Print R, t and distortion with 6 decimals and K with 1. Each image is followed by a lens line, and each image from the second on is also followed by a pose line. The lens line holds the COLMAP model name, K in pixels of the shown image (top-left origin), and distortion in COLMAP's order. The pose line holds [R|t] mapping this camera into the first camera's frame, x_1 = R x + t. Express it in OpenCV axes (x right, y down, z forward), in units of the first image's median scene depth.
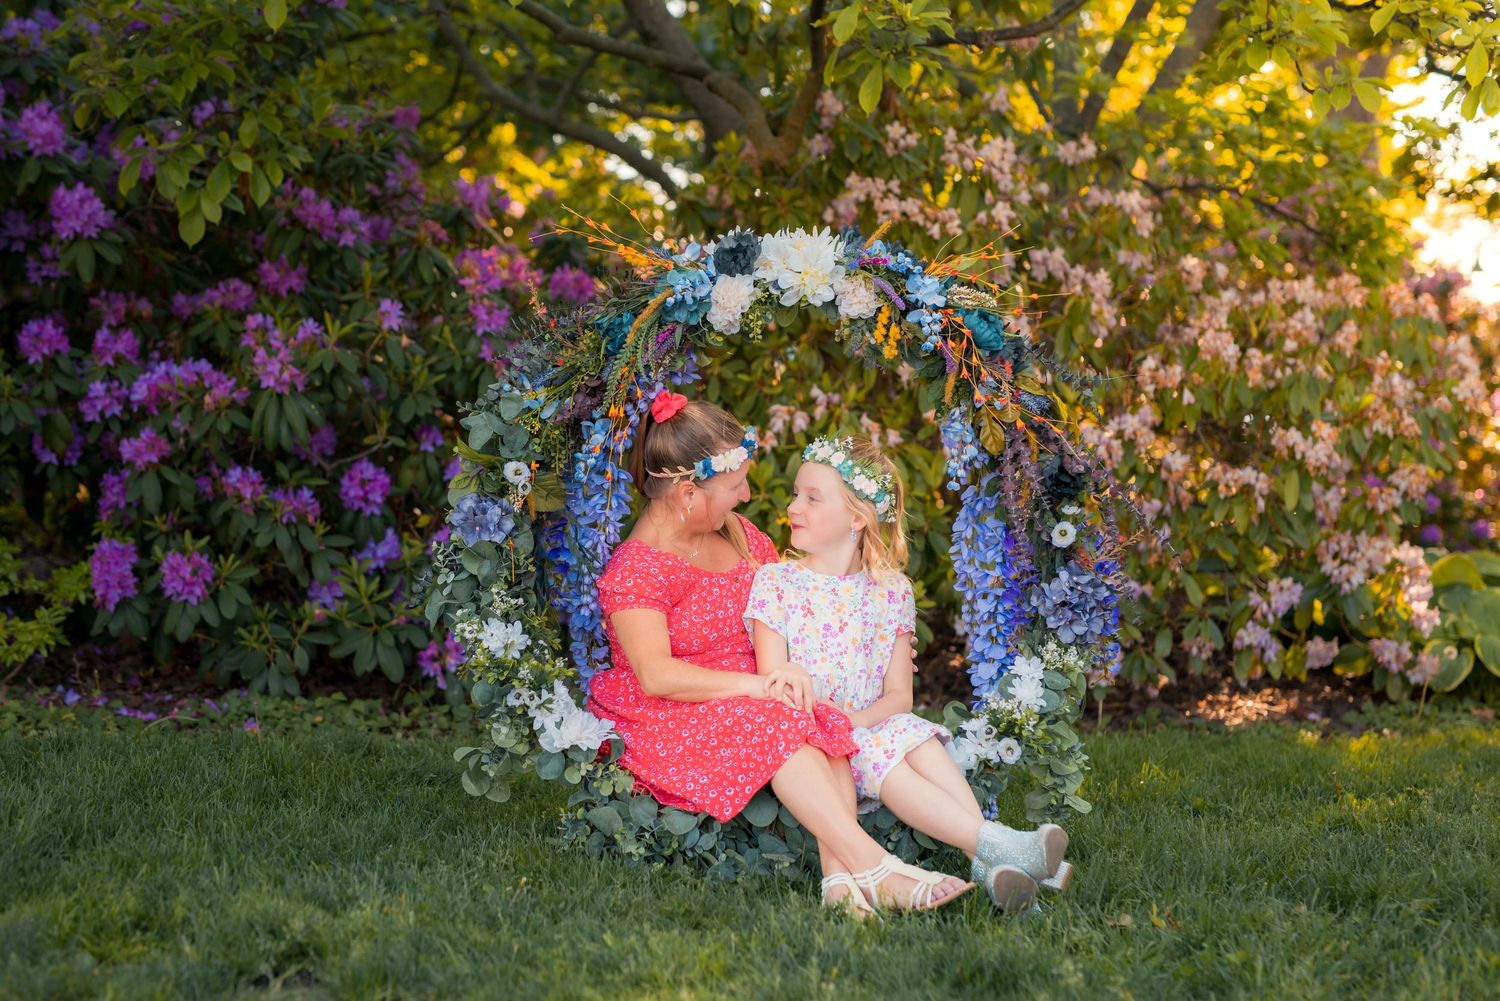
lens RADIAL K [[2114.7, 0, 678.3], [0, 2114.7, 476.6], [0, 0, 1]] dist [0.021107, 0.000000]
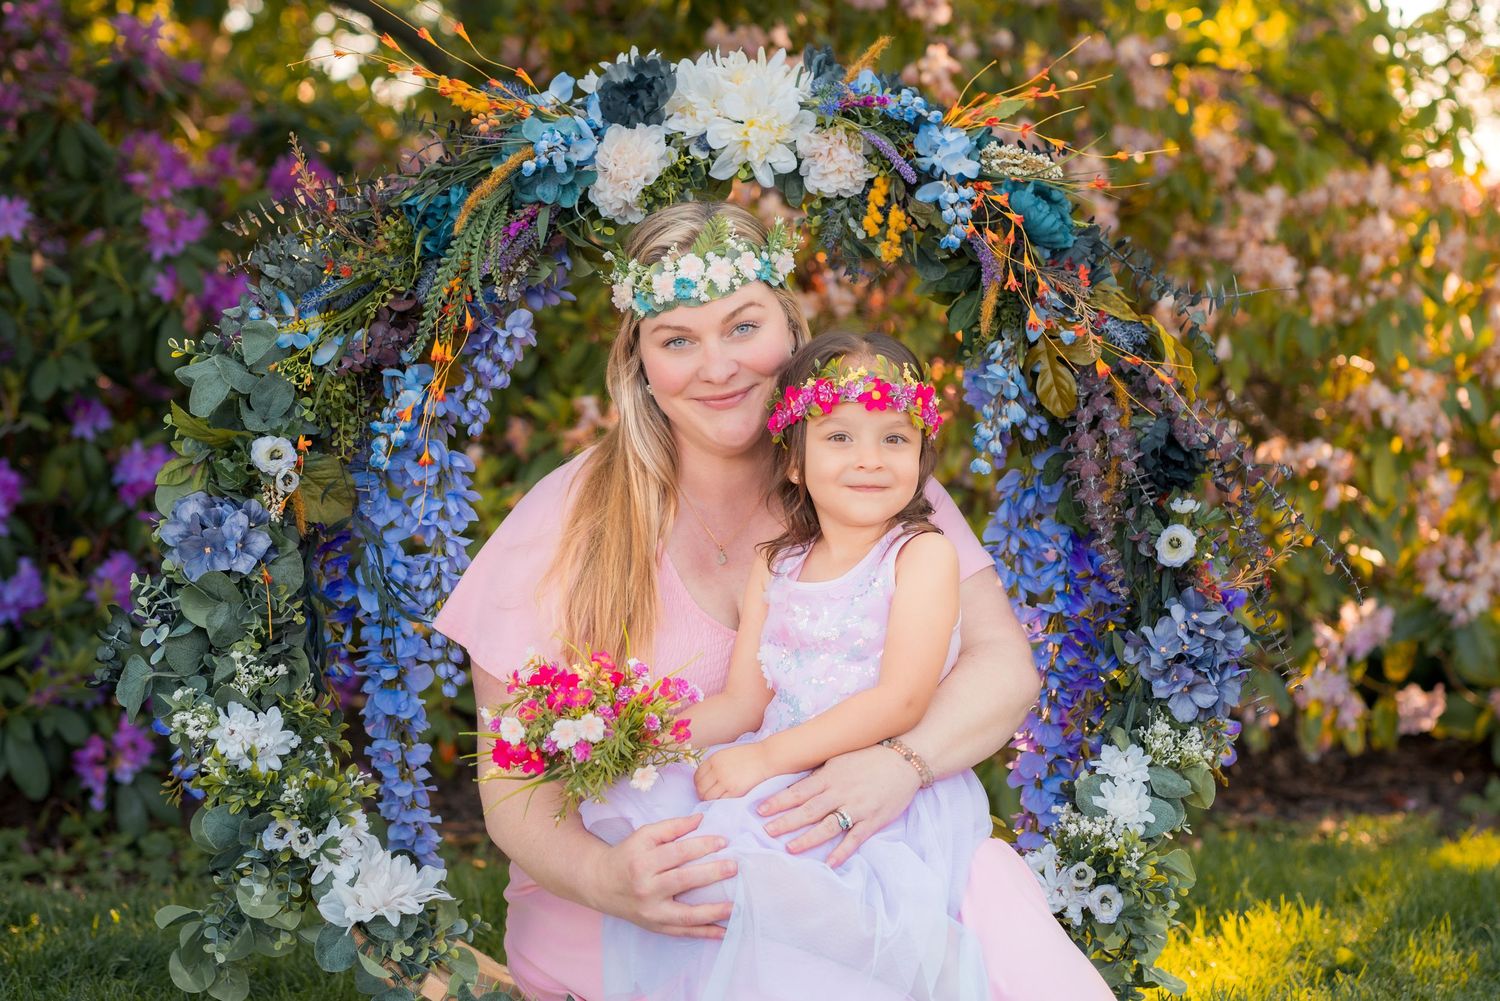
lens RADIAL K [[2993.5, 0, 768.2], [0, 2993.5, 460.3], [0, 0, 1]] dist [0.037862, 0.000000]
pose [[0.992713, -0.011014, 0.120002, -0.039334], [0.012283, 0.999876, -0.009840, 0.009482], [-0.119879, 0.011242, 0.992725, 0.145404]]
